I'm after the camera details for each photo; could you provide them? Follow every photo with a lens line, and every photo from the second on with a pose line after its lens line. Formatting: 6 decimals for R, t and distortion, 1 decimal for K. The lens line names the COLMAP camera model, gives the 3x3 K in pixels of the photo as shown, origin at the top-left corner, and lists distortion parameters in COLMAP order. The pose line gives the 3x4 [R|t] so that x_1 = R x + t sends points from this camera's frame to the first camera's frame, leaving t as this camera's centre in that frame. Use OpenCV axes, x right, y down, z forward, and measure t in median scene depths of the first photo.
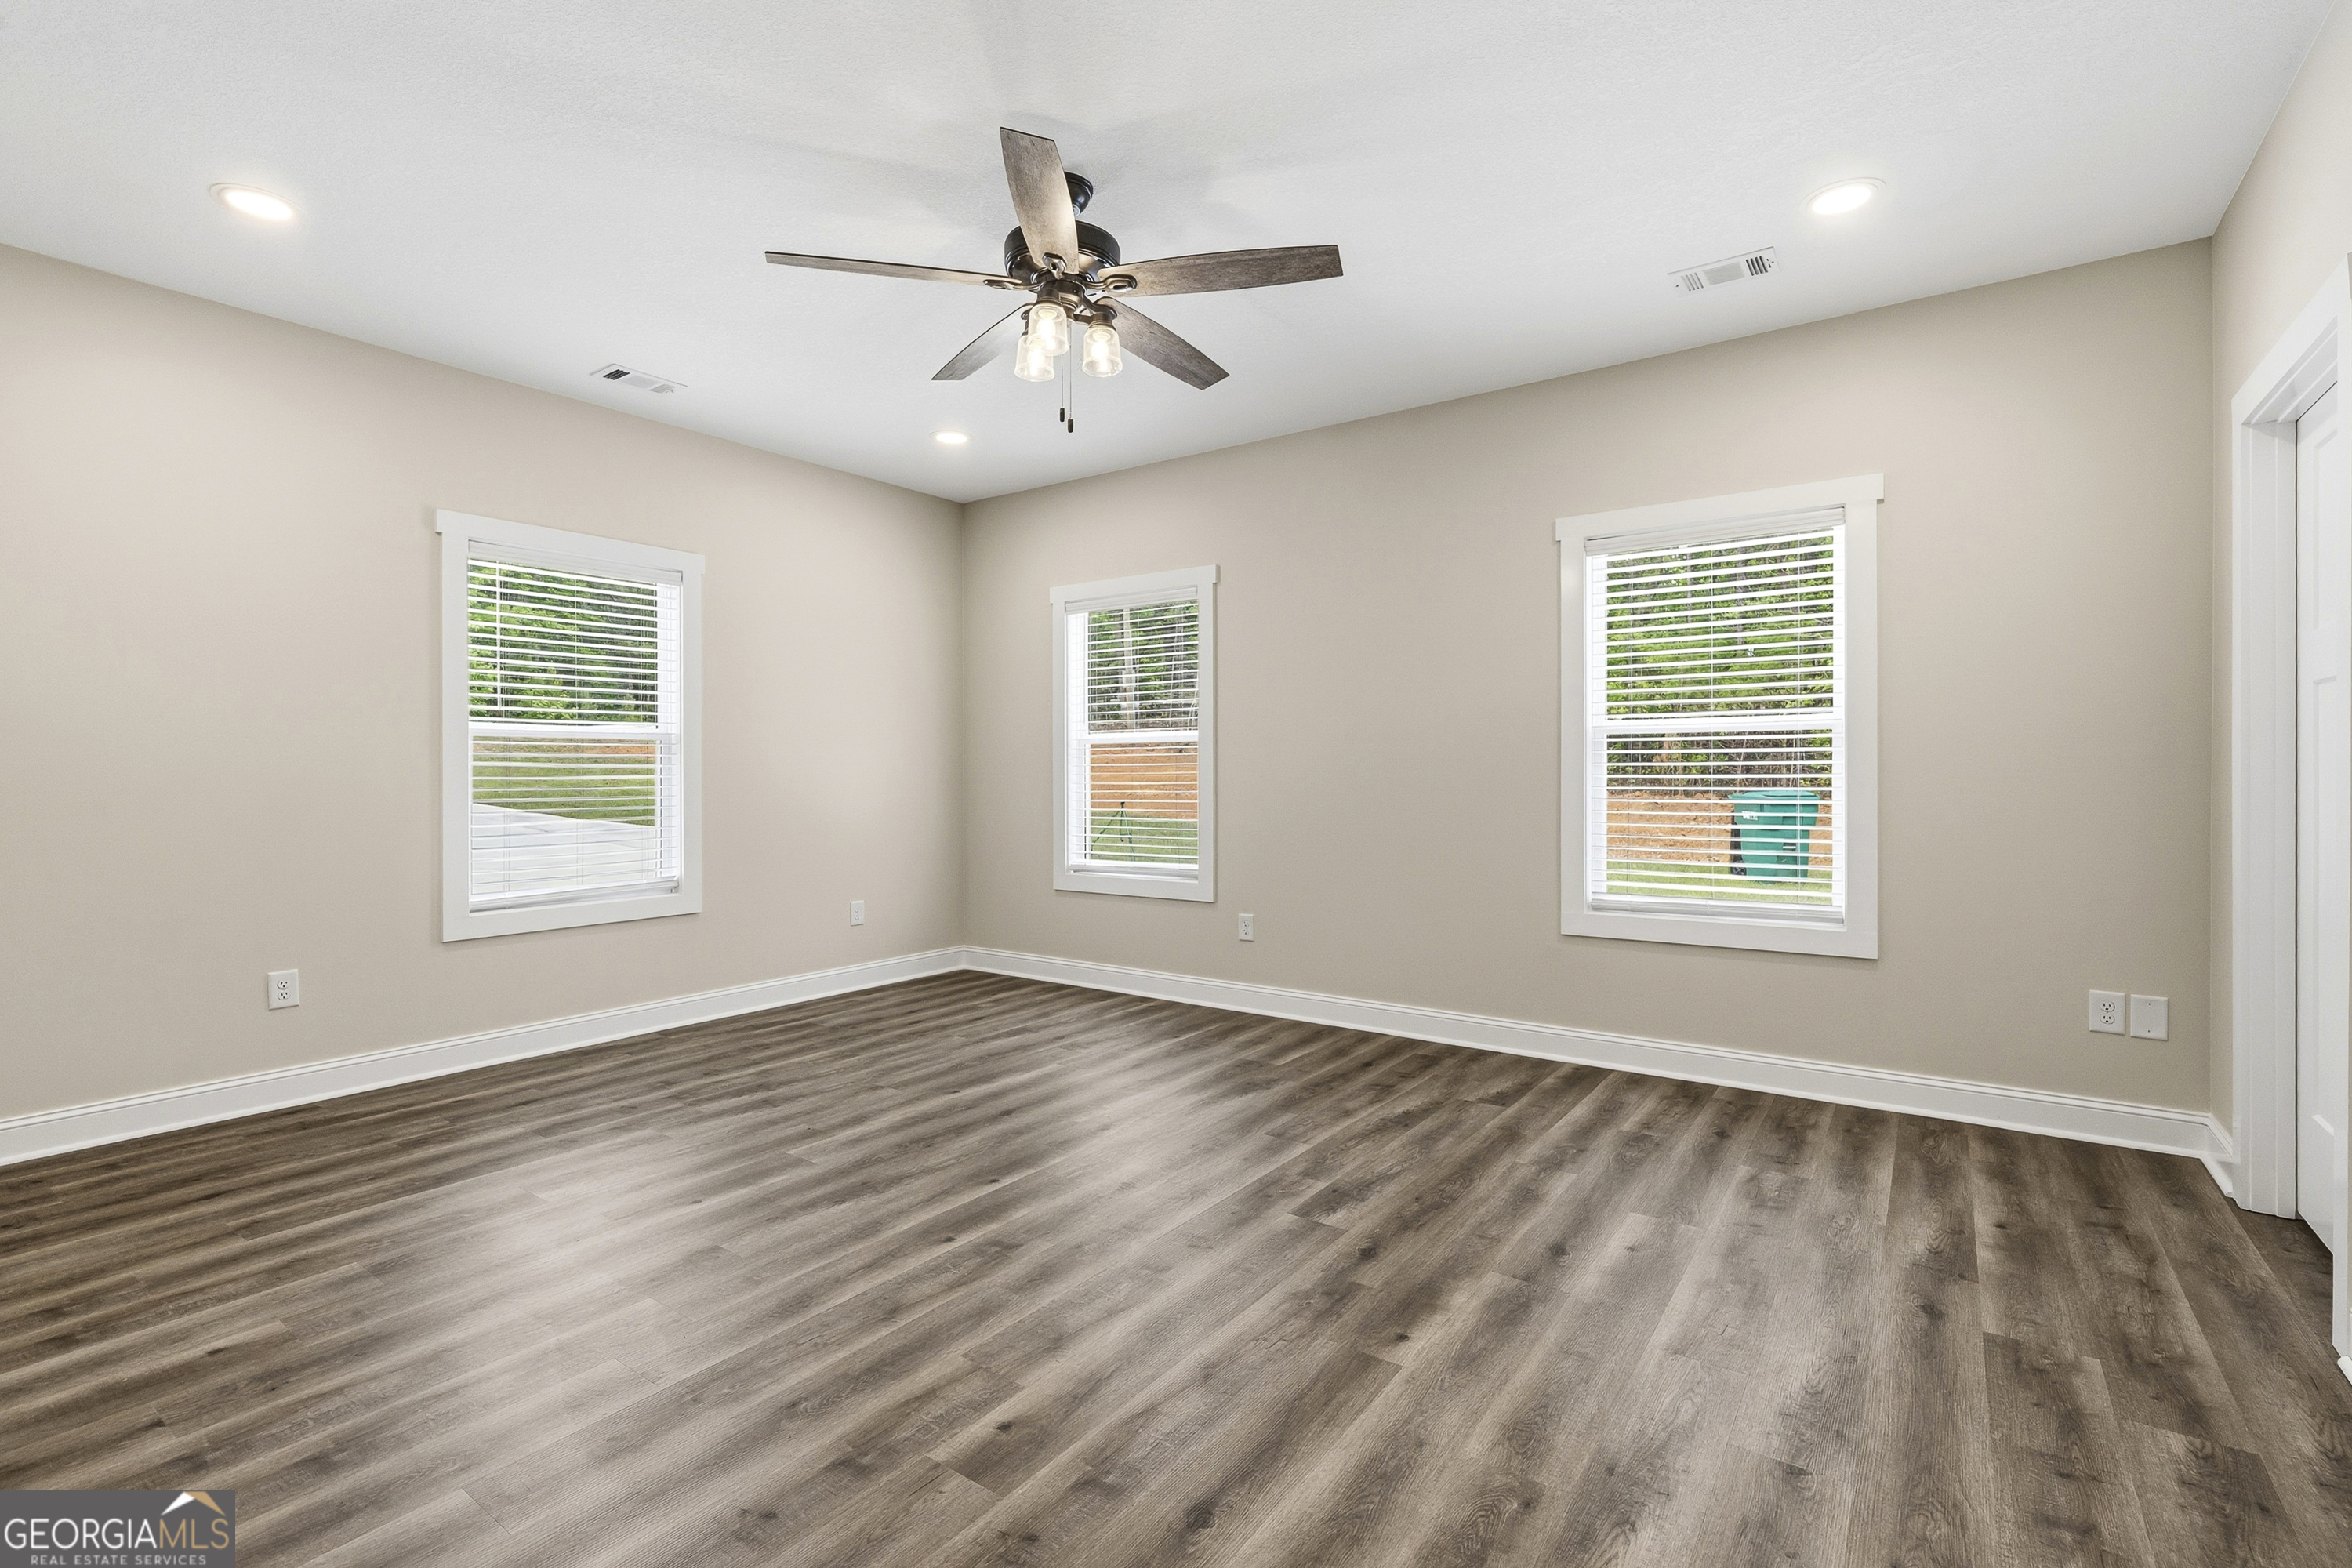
lens RADIAL K [[1058.3, 0, 1179.5], [0, 1058.3, 778.0], [0, 0, 1]] dist [0.001118, -0.000140]
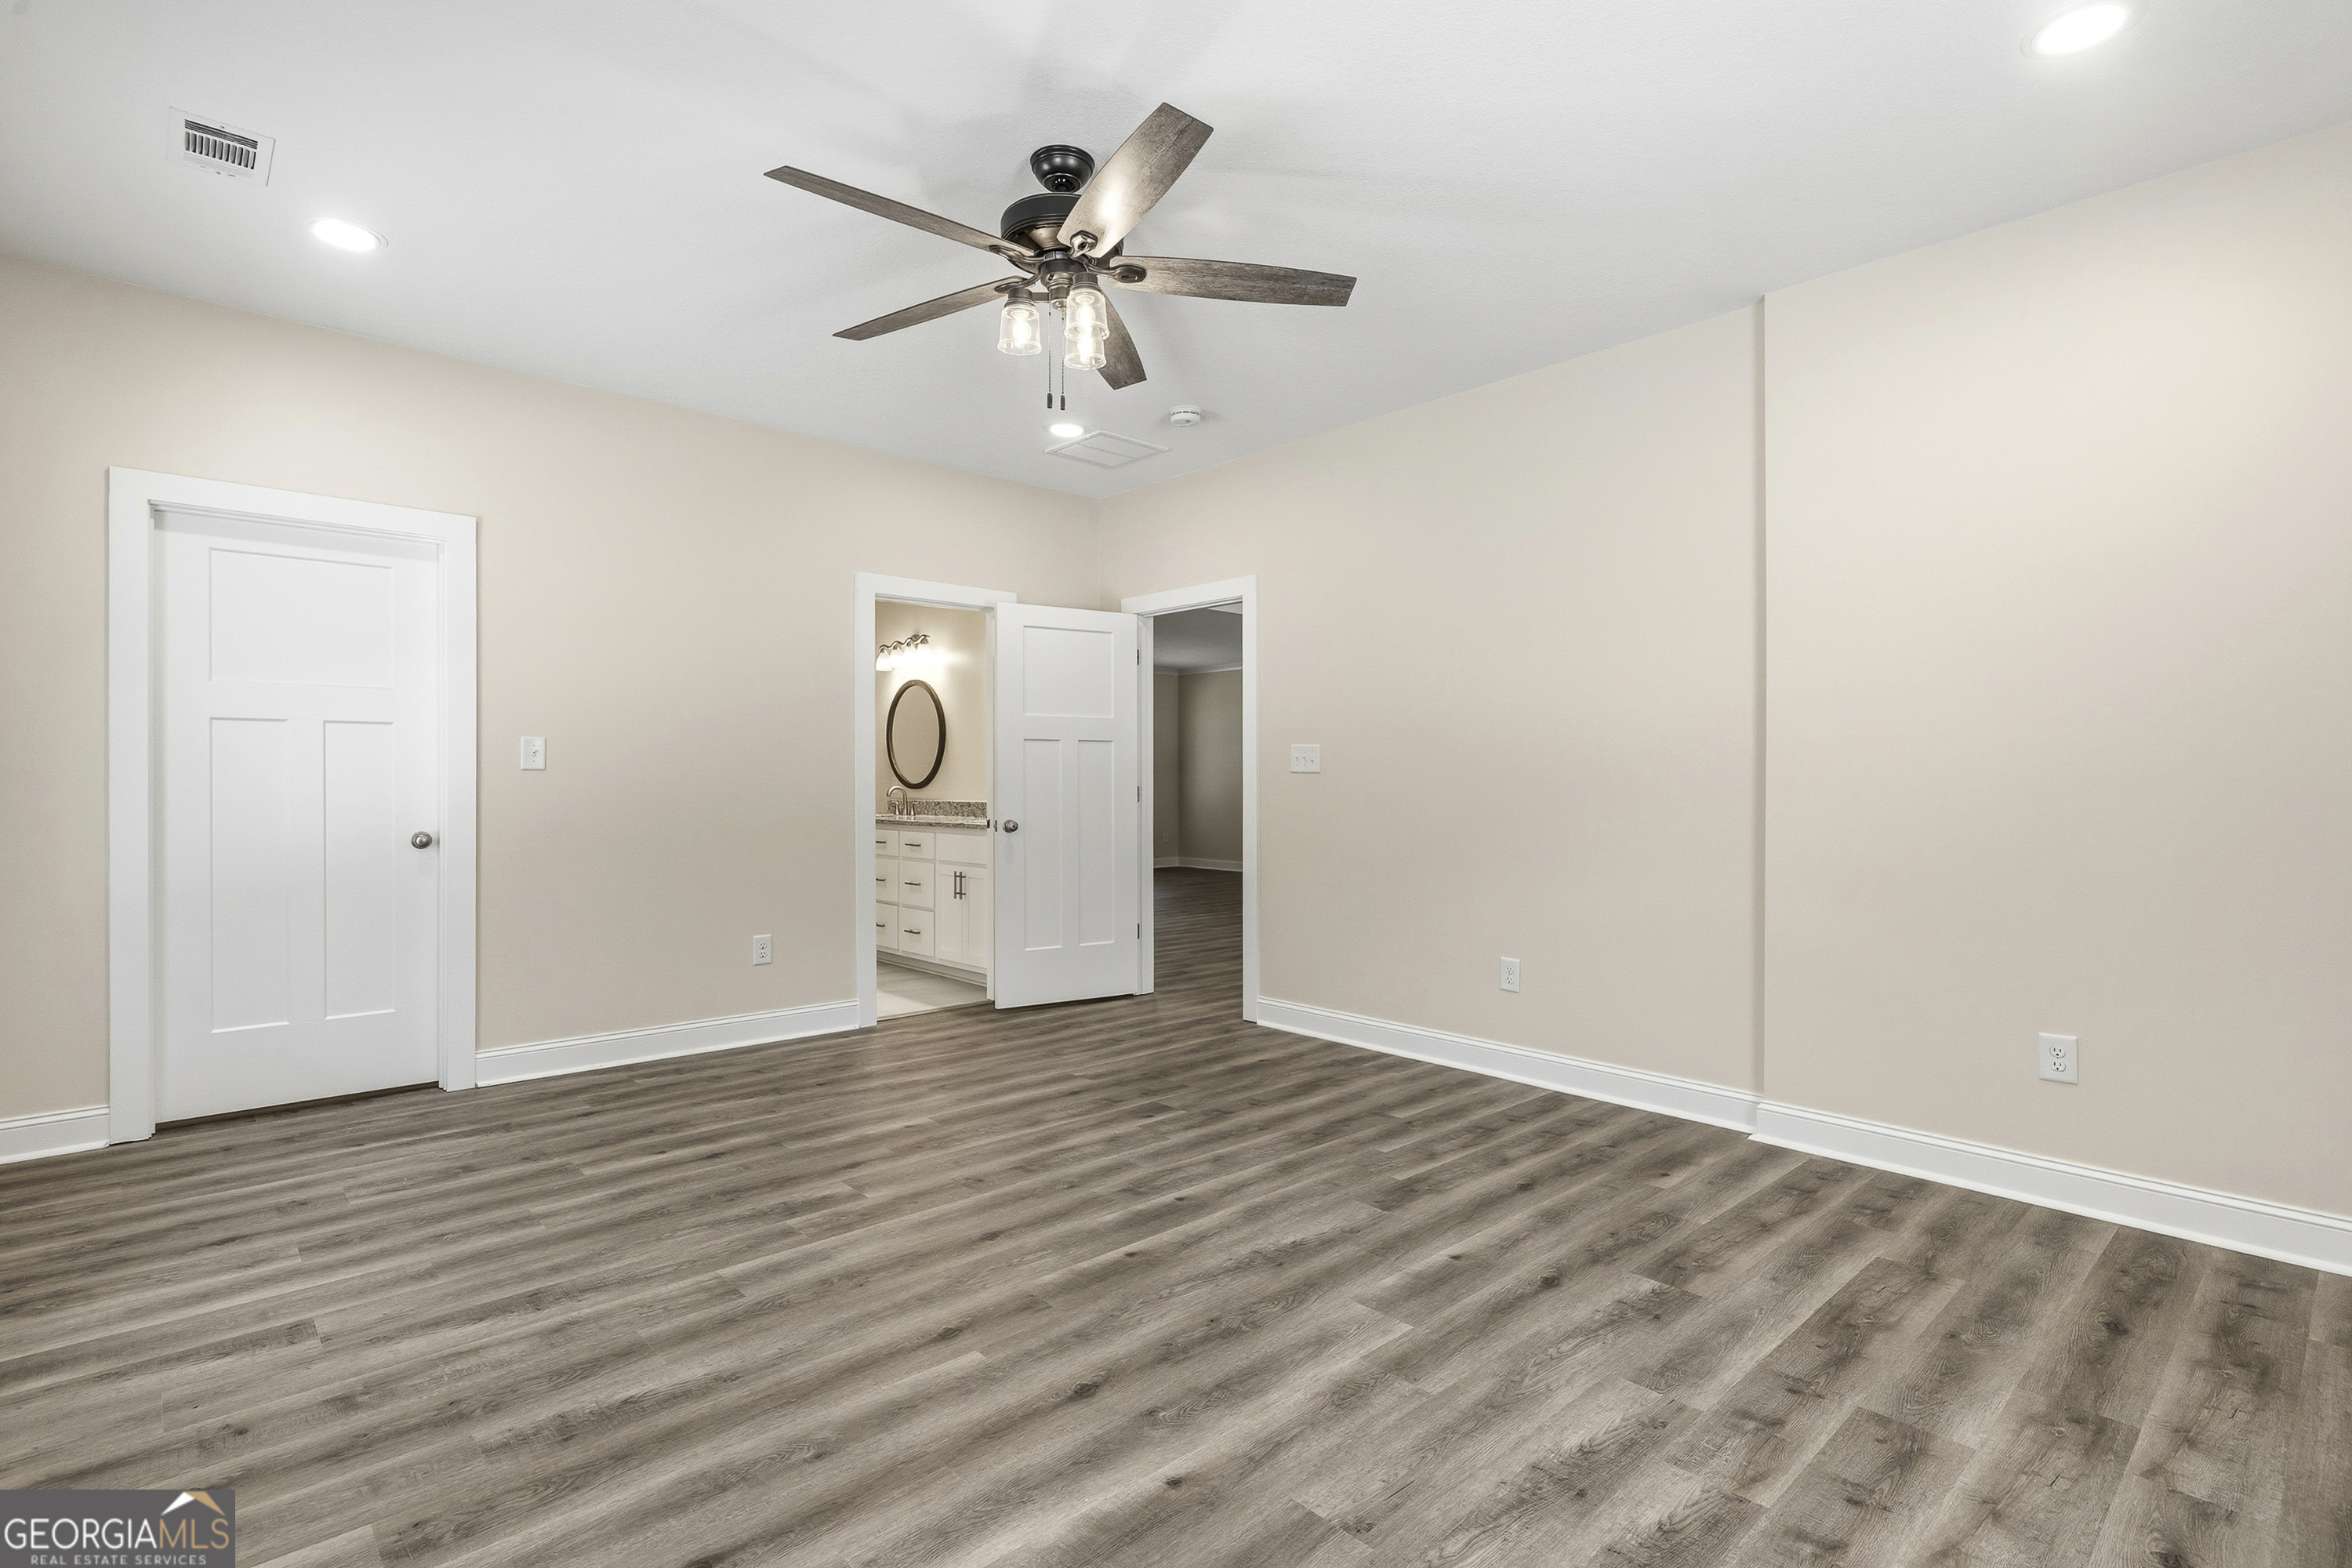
lens RADIAL K [[1134.8, 0, 1178.1], [0, 1134.8, 774.9], [0, 0, 1]] dist [-0.000181, 0.002483]
pose [[-0.979197, 0.002919, 0.202889, -0.440823], [0.002003, 0.999987, -0.004720, -0.006816], [-0.202901, -0.004215, -0.979190, 2.084997]]
